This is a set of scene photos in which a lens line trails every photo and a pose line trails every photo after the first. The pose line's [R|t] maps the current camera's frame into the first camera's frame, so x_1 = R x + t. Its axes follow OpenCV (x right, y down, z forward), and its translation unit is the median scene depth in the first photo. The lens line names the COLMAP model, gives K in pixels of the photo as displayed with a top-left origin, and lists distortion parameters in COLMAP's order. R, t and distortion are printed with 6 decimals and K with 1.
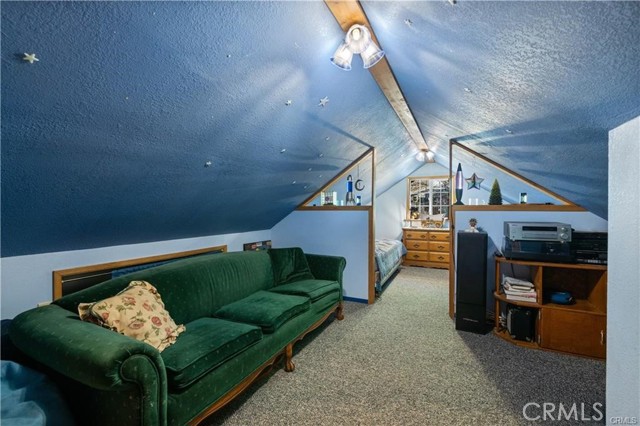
lens RADIAL K [[279.5, 0, 321.2], [0, 279.5, 213.6], [0, 0, 1]] dist [0.000929, -0.000099]
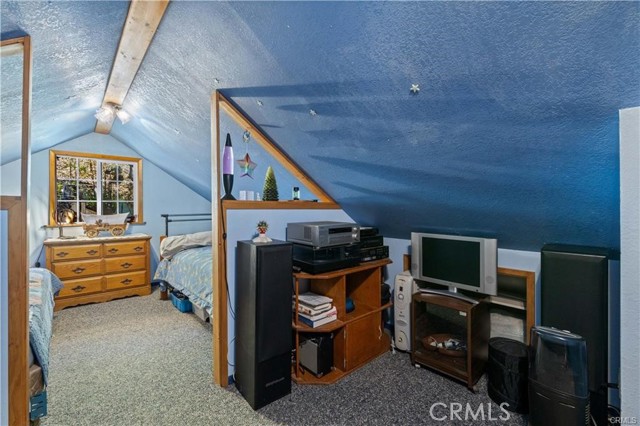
lens RADIAL K [[279.5, 0, 326.4], [0, 279.5, 209.6], [0, 0, 1]] dist [0.000929, -0.000099]
pose [[0.371921, -0.006100, 0.928244, -0.004704], [0.012562, 0.999920, 0.001537, -0.004285], [-0.928179, 0.011089, 0.371968, 0.314608]]
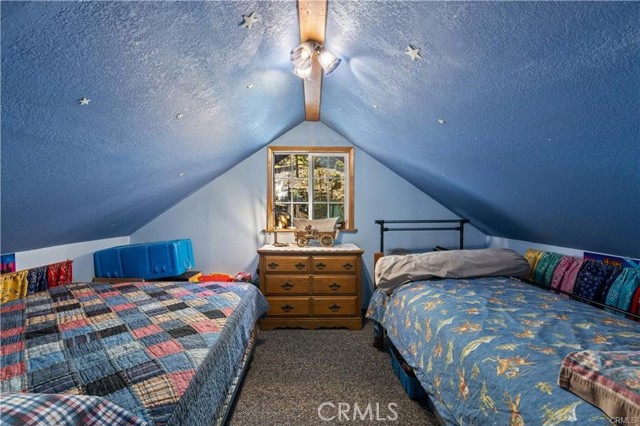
lens RADIAL K [[279.5, 0, 319.4], [0, 279.5, 216.6], [0, 0, 1]] dist [0.000929, -0.000099]
pose [[0.887686, -0.006691, 0.460400, 0.173650], [0.002557, 0.999951, 0.009603, -0.008058], [-0.460442, -0.007347, 0.887660, 0.563211]]
